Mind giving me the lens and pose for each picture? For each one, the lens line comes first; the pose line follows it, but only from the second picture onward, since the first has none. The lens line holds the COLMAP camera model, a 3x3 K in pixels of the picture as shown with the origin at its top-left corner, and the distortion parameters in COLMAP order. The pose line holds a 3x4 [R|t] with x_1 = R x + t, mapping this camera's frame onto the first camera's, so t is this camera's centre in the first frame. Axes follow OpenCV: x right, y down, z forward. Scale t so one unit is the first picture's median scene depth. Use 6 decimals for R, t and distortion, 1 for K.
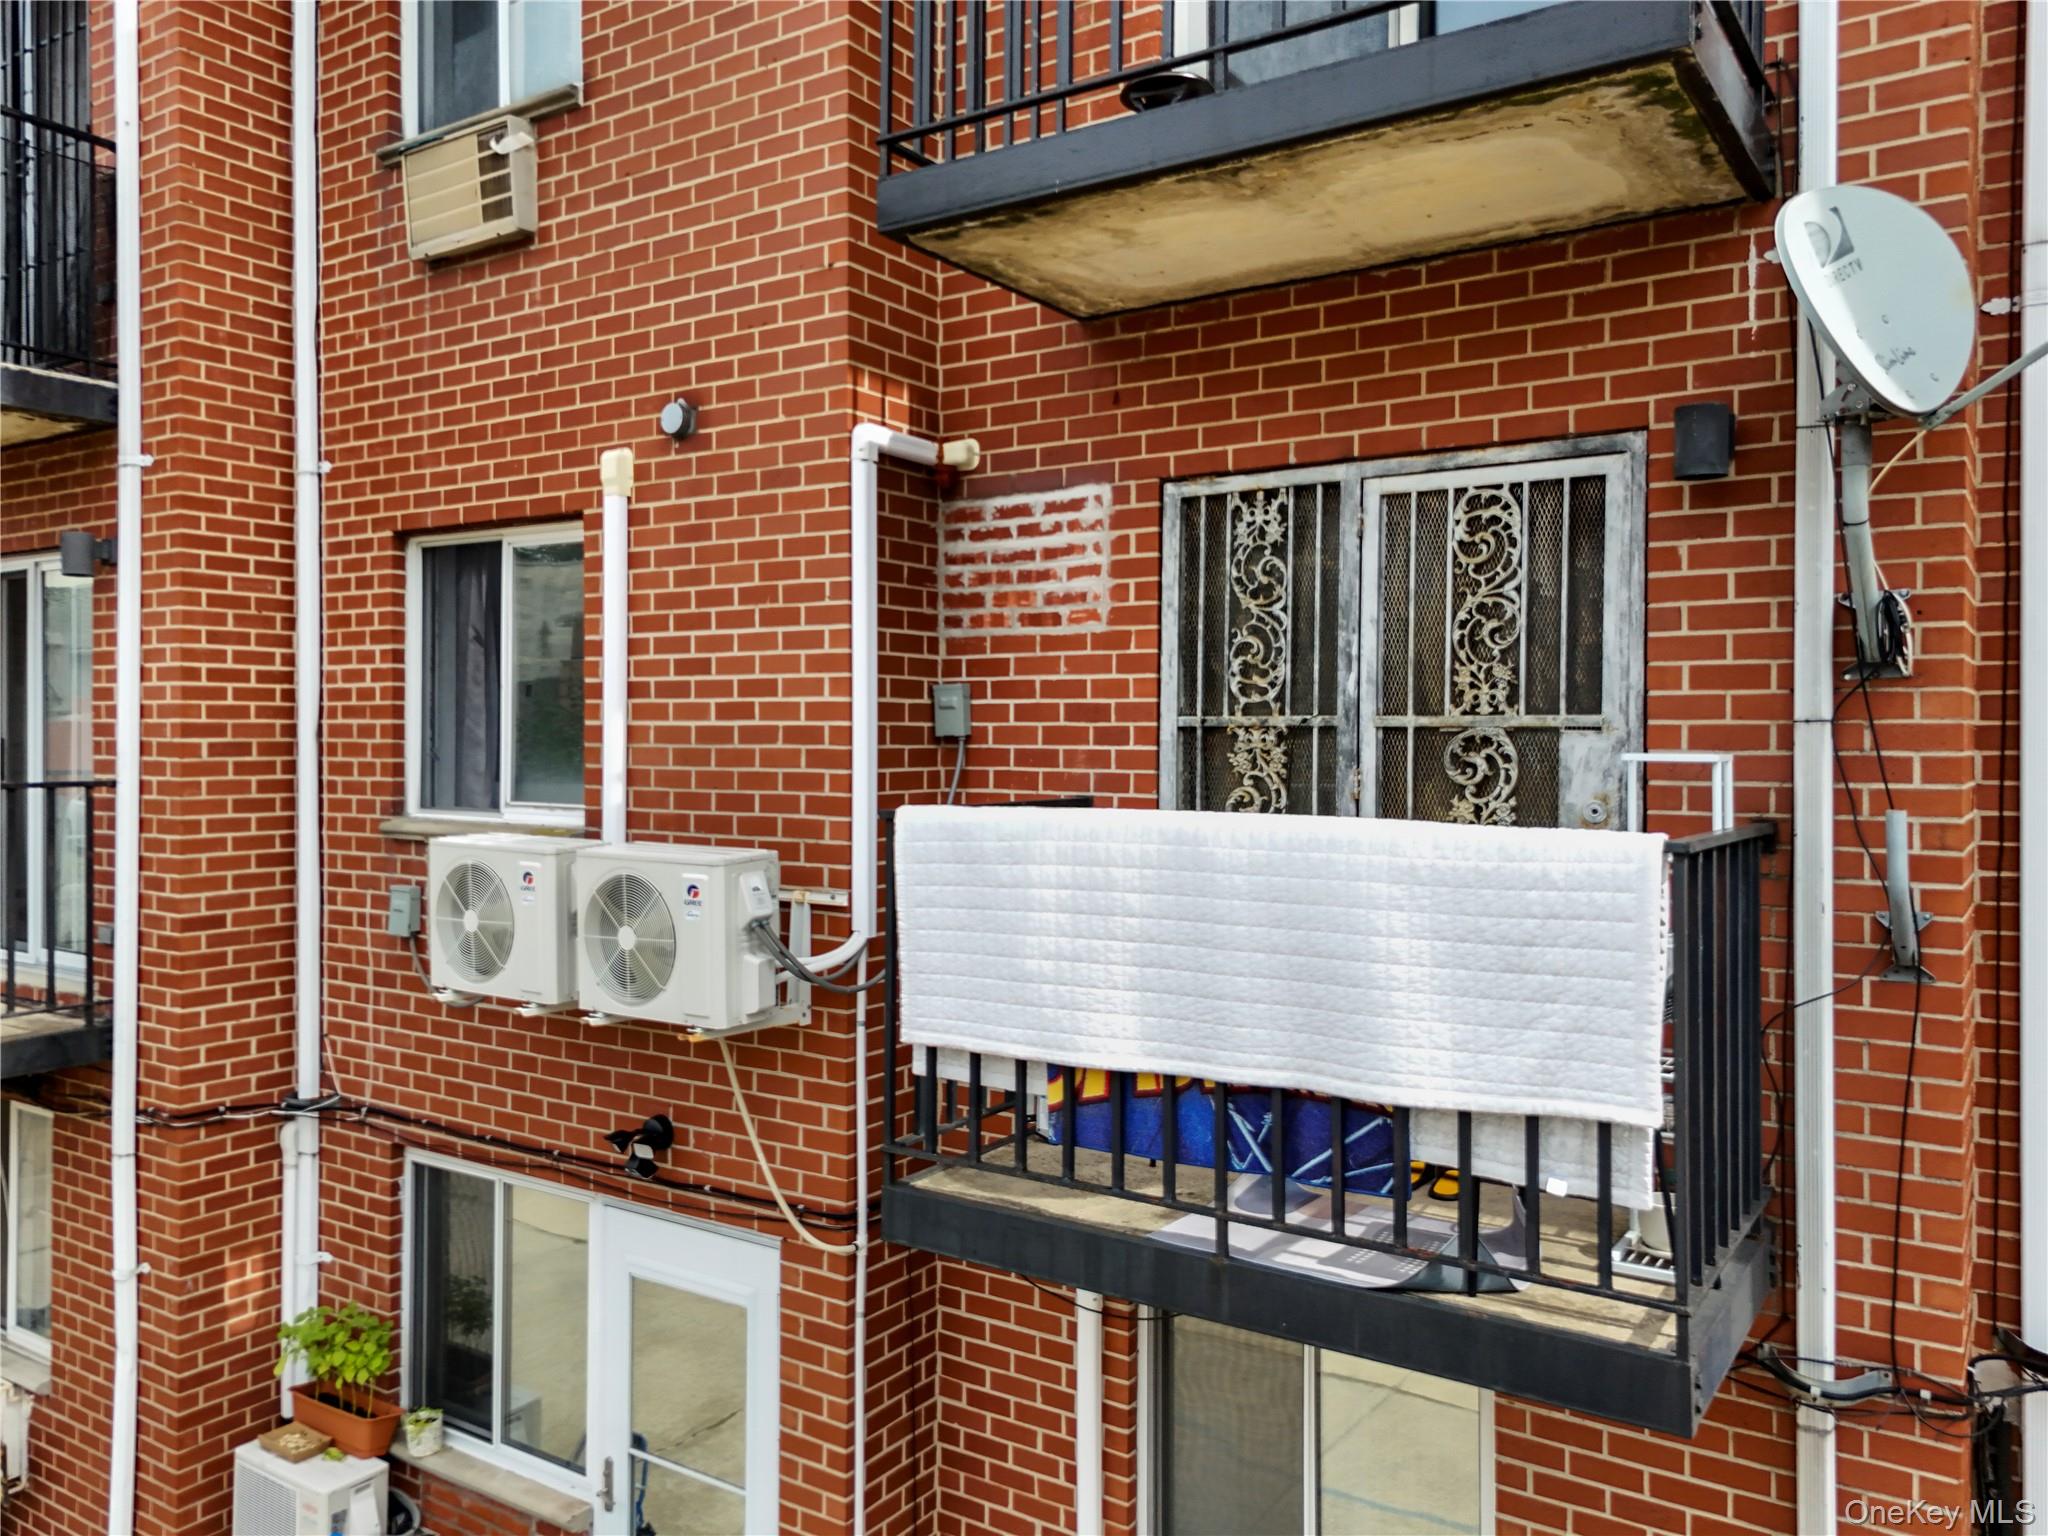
lens RADIAL K [[1565.2, 0, 1024.0], [0, 1565.2, 768.0], [0, 0, 1]] dist [0.159925, -0.247311]
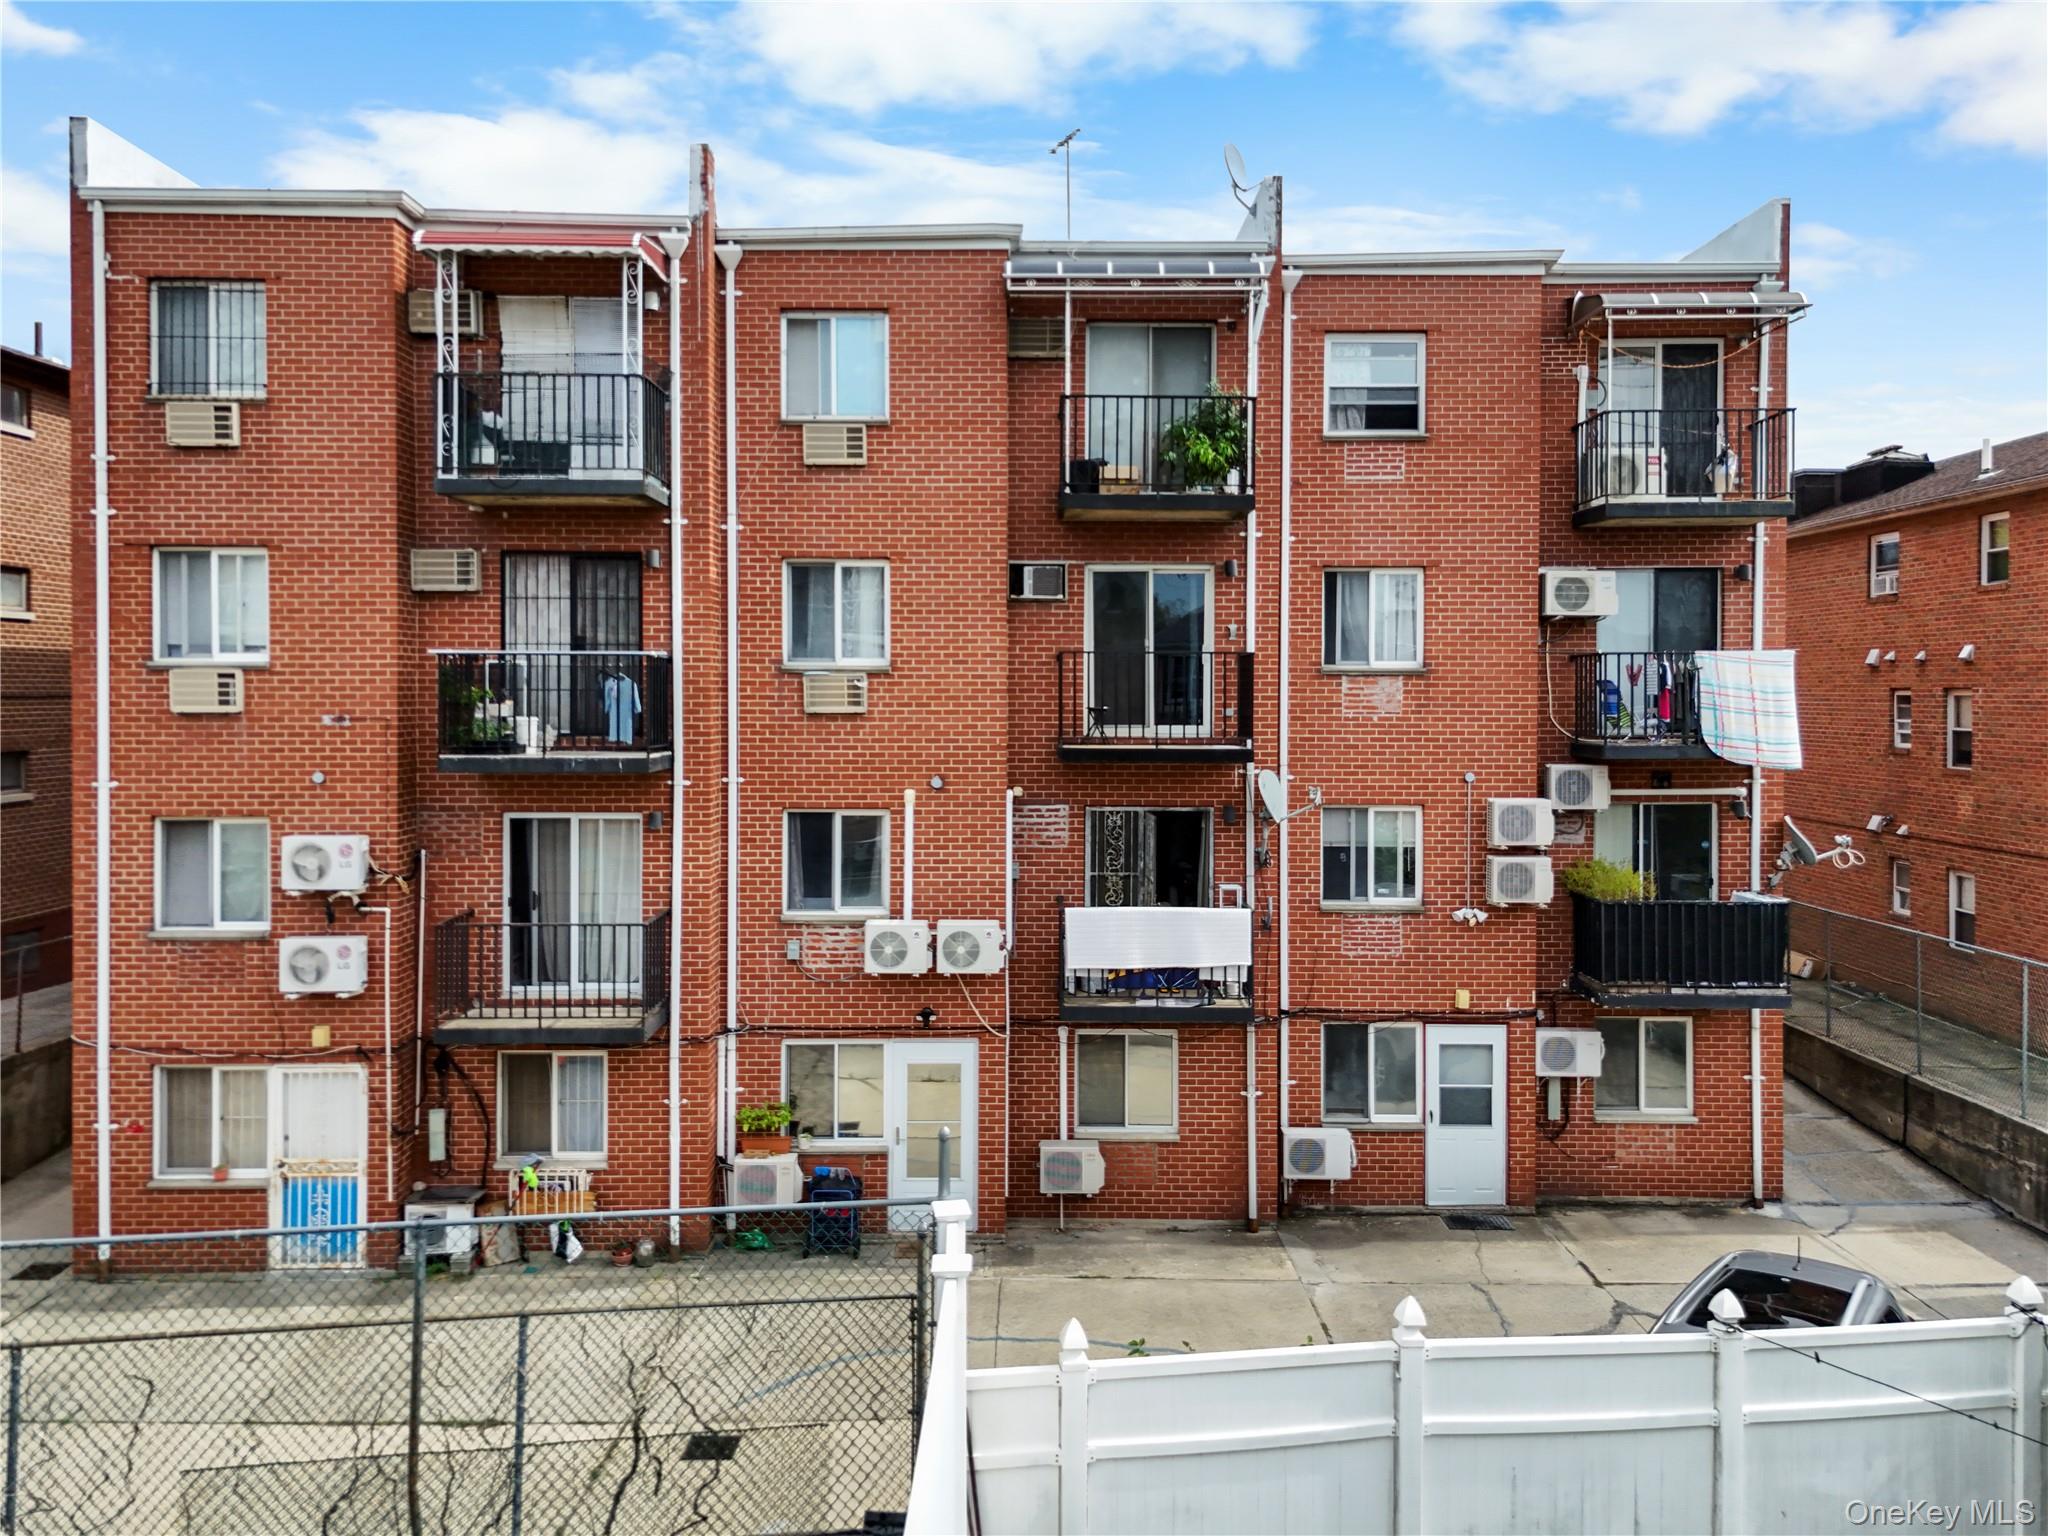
lens RADIAL K [[1565.2, 0, 1024.0], [0, 1565.2, 768.0], [0, 0, 1]] dist [0.159925, -0.247311]
pose [[0.806244, -0.025100, 0.591051, -1.851775], [0.010694, 0.999555, 0.027860, -0.324431], [-0.591487, -0.016141, 0.806153, -1.540633]]
